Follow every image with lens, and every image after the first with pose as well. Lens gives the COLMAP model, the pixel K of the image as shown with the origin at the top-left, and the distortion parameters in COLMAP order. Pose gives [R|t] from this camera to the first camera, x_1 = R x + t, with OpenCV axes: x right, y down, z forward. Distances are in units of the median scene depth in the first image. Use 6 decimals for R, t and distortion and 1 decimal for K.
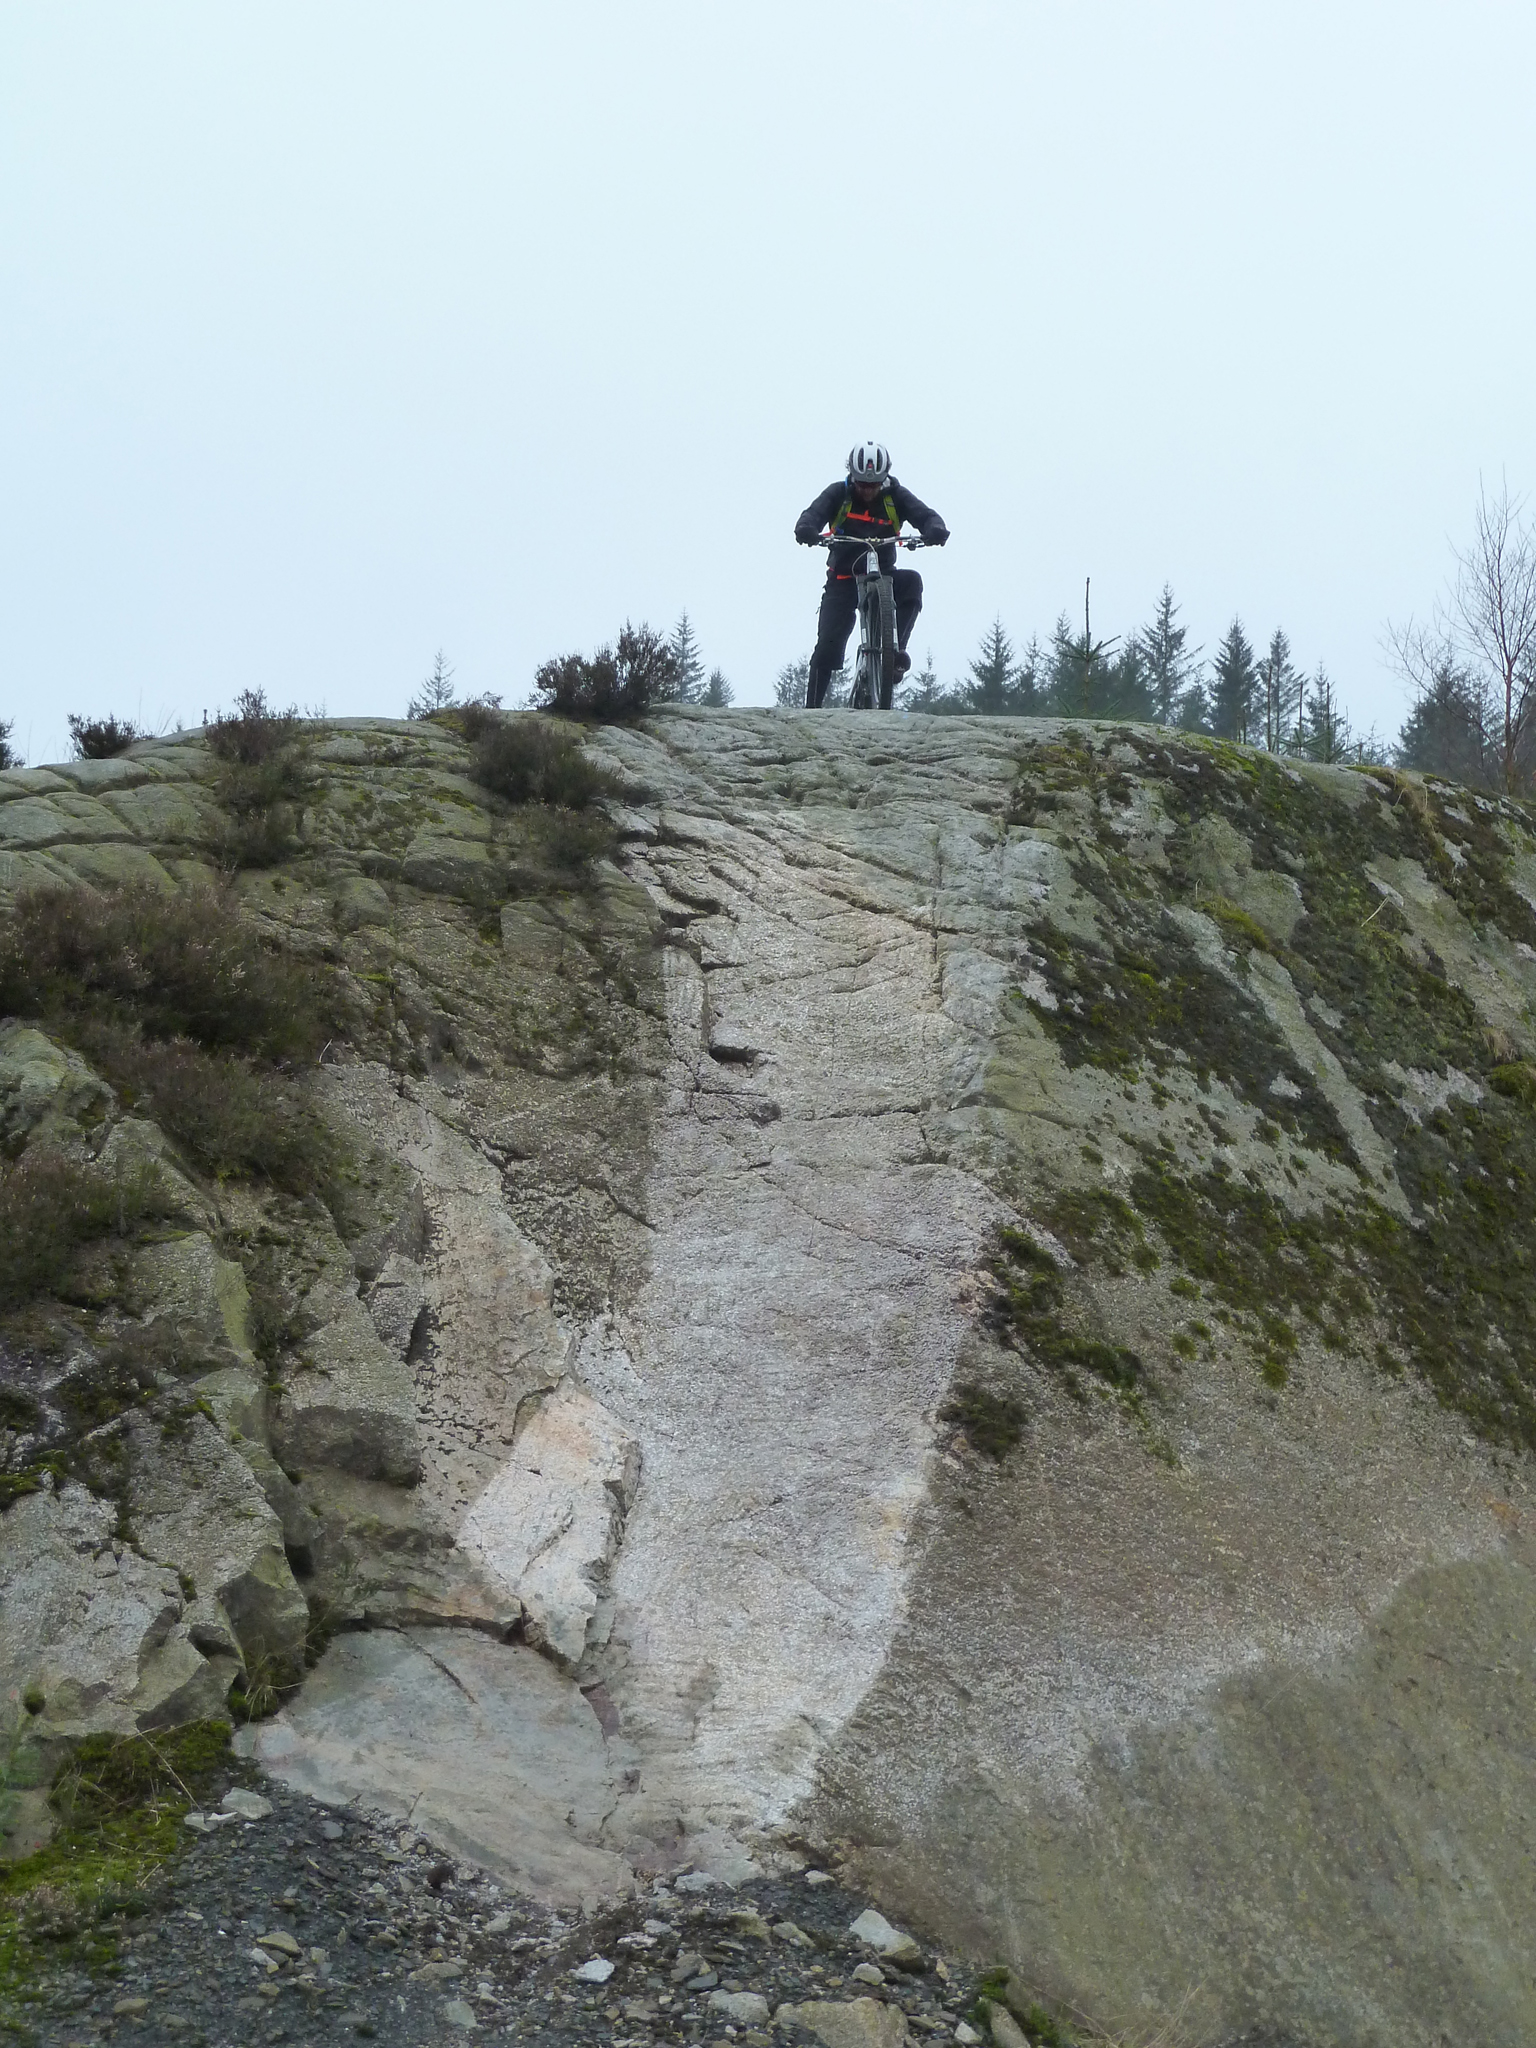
lens RADIAL K [[2932.5, 0, 807.6], [0, 2932.5, 1019.1], [0, 0, 1]] dist [-0.020148, 0.000000]
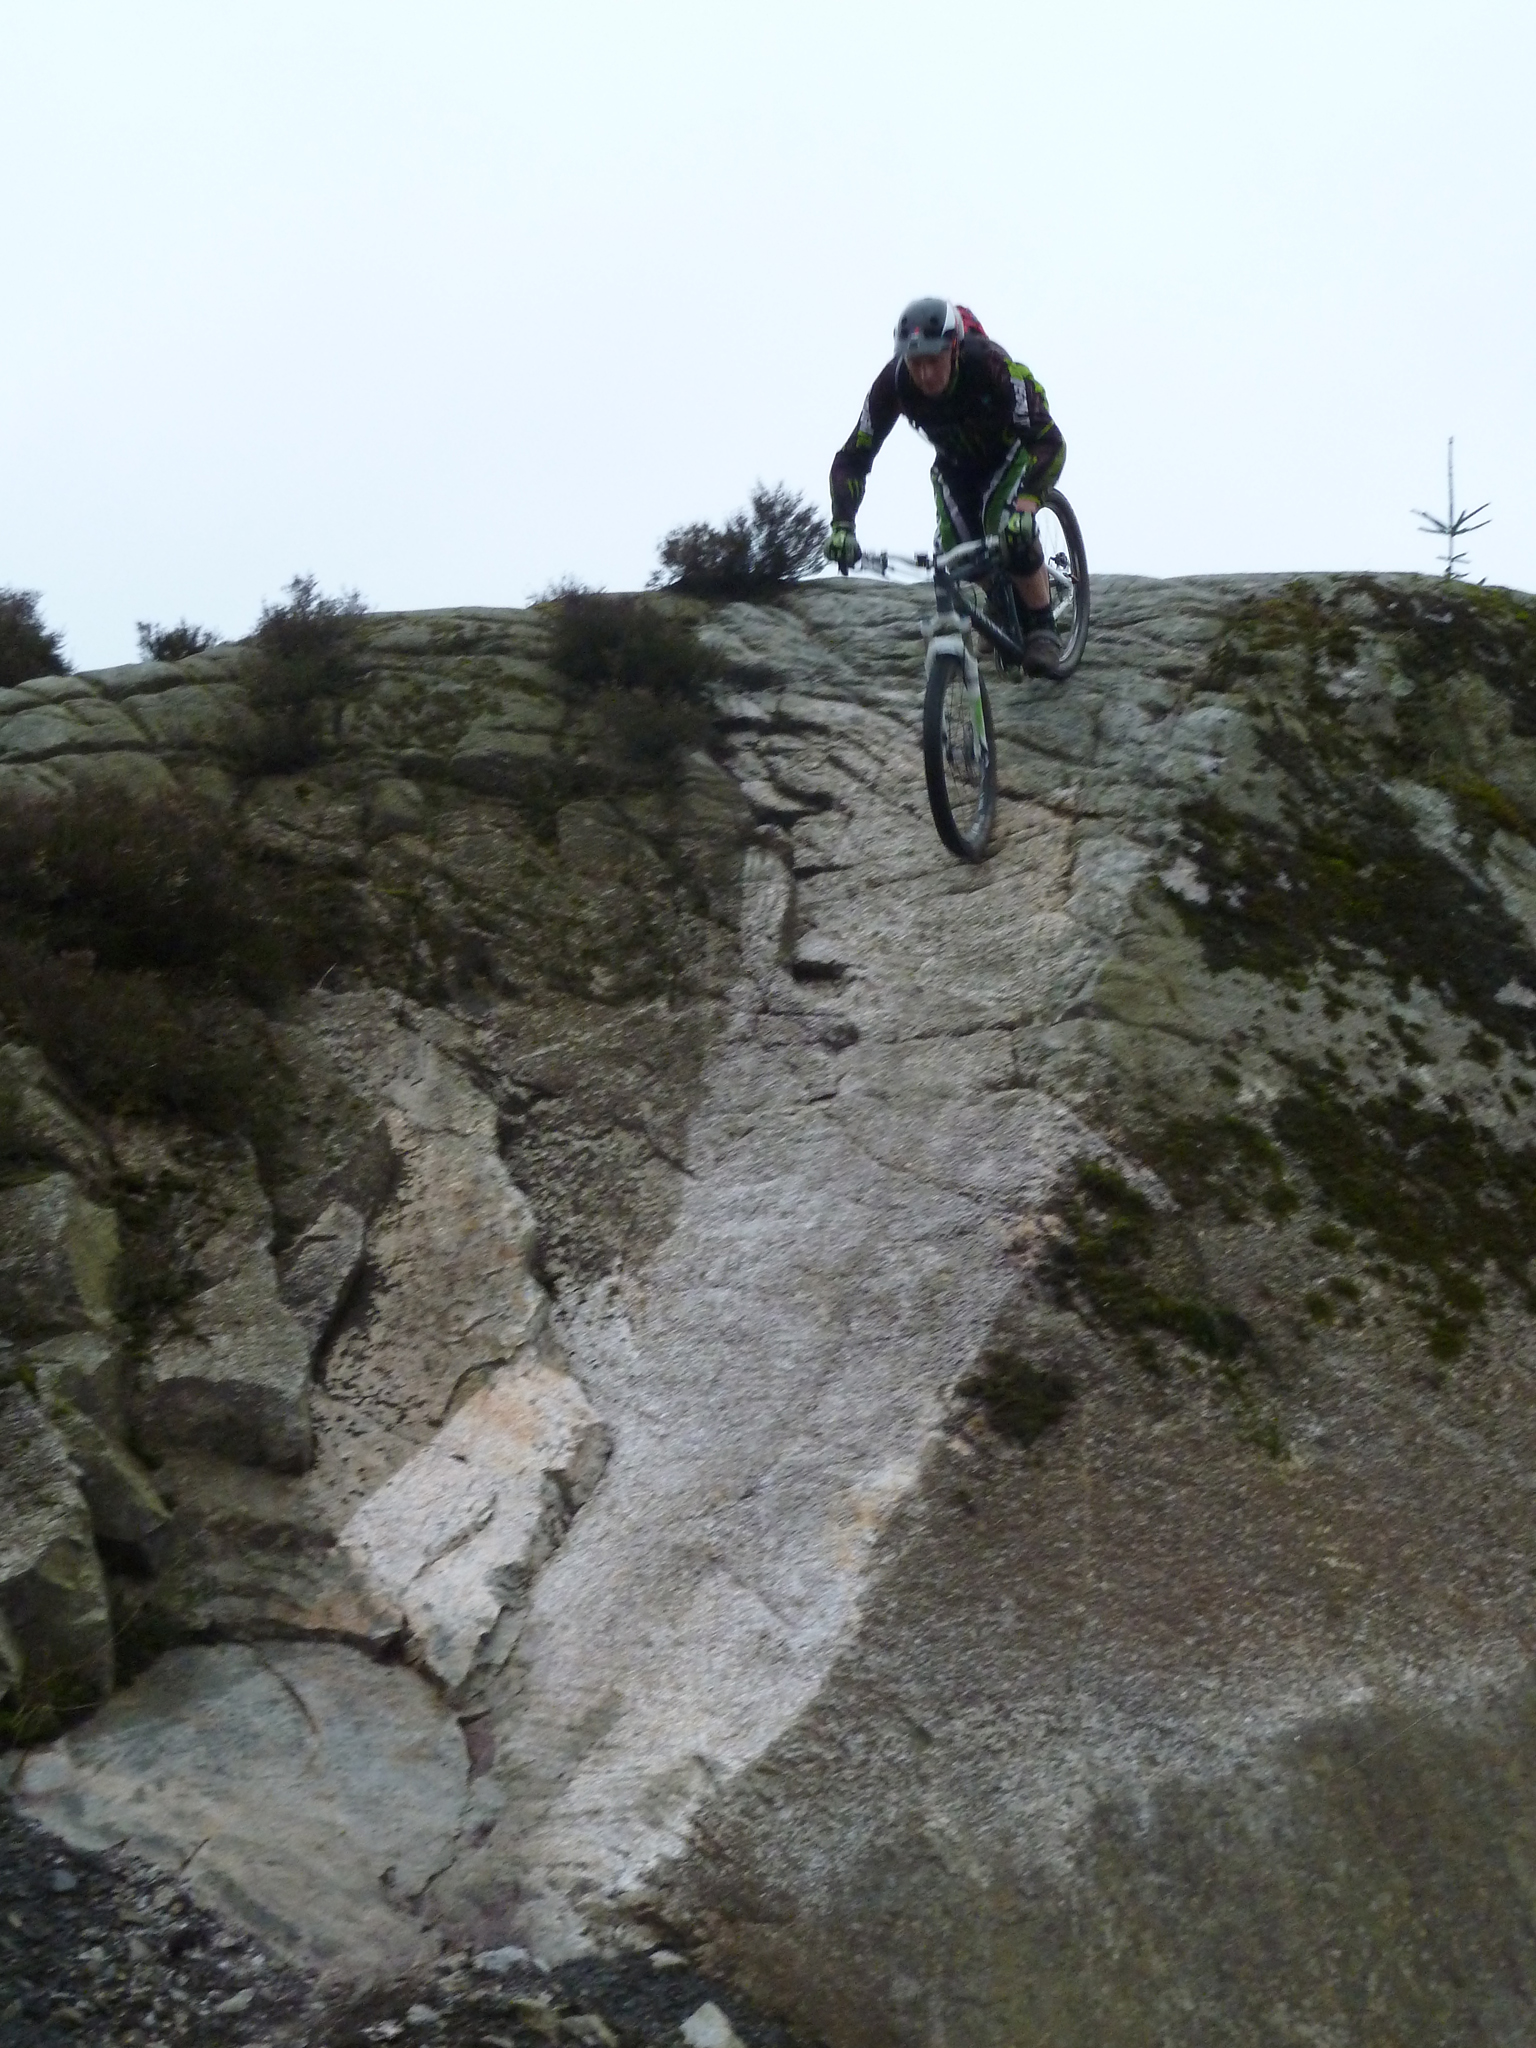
lens RADIAL K [[3133.5, 0, 802.4], [0, 3133.5, 1045.8], [0, 0, 1]] dist [-0.022795, 0.000000]
pose [[0.979069, -0.025229, -0.201960, 0.160211], [0.025621, 0.999672, -0.000675, 0.036429], [0.201911, -0.004513, 0.979393, 0.137329]]
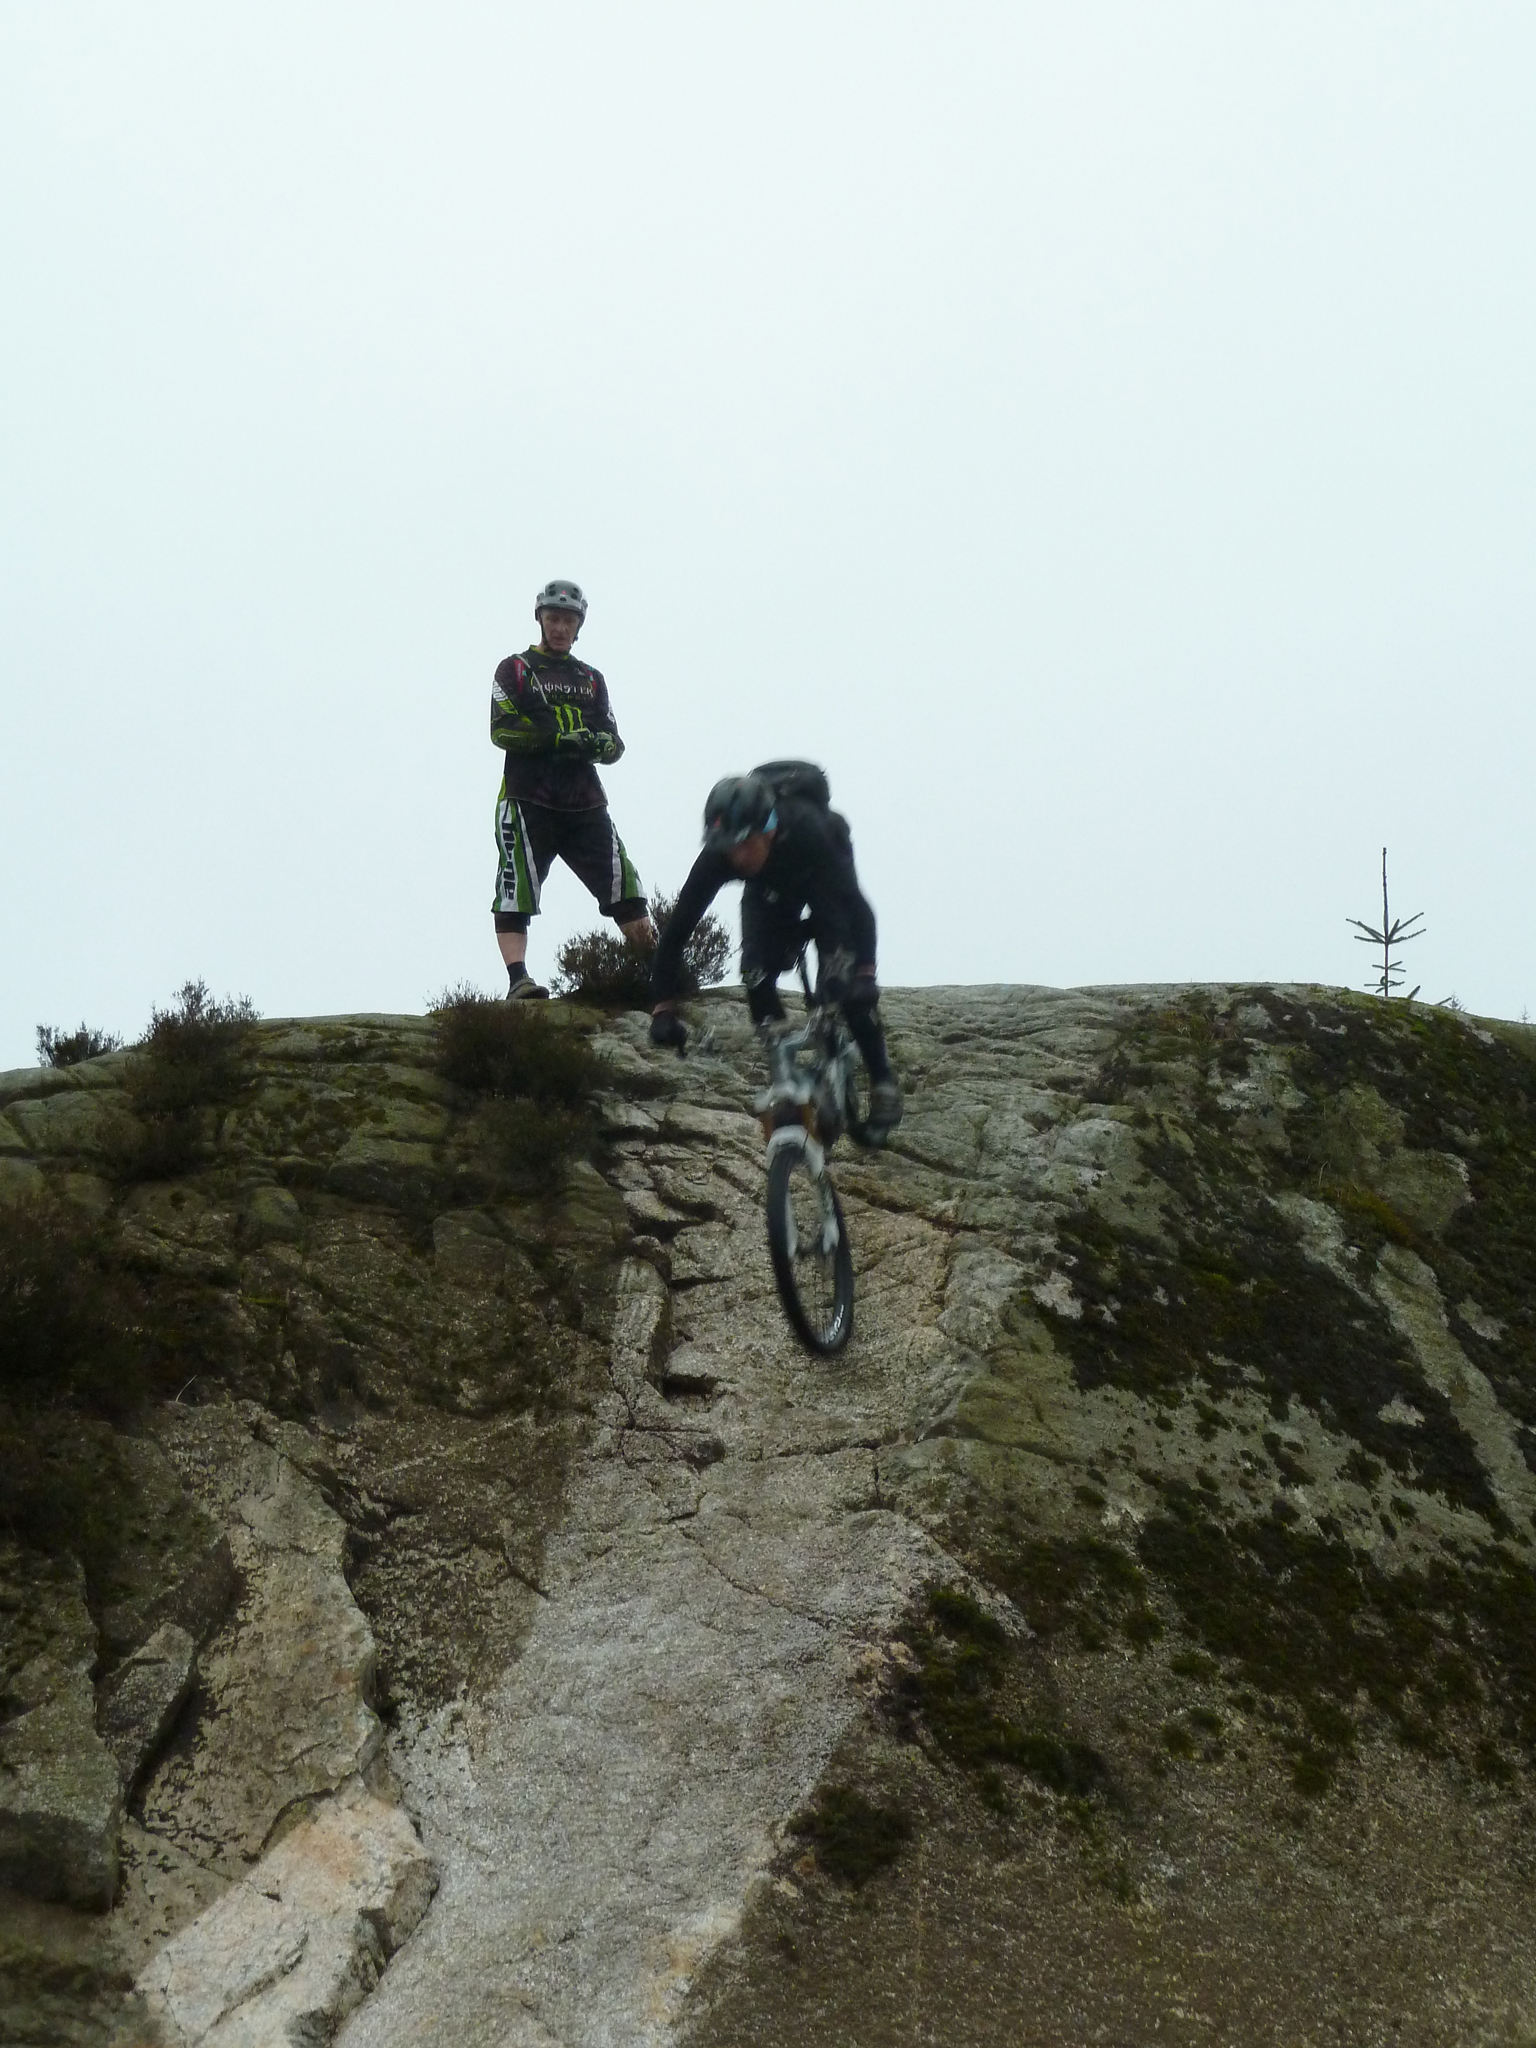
lens RADIAL K [[3133.5, 0, 827.1], [0, 3133.5, 1044.3], [0, 0, 1]] dist [-0.022795, 0.000000]
pose [[0.978959, -0.045334, -0.198958, 0.204518], [0.020210, 0.991756, -0.126535, 0.031467], [0.203054, 0.119852, 0.971805, 0.157954]]
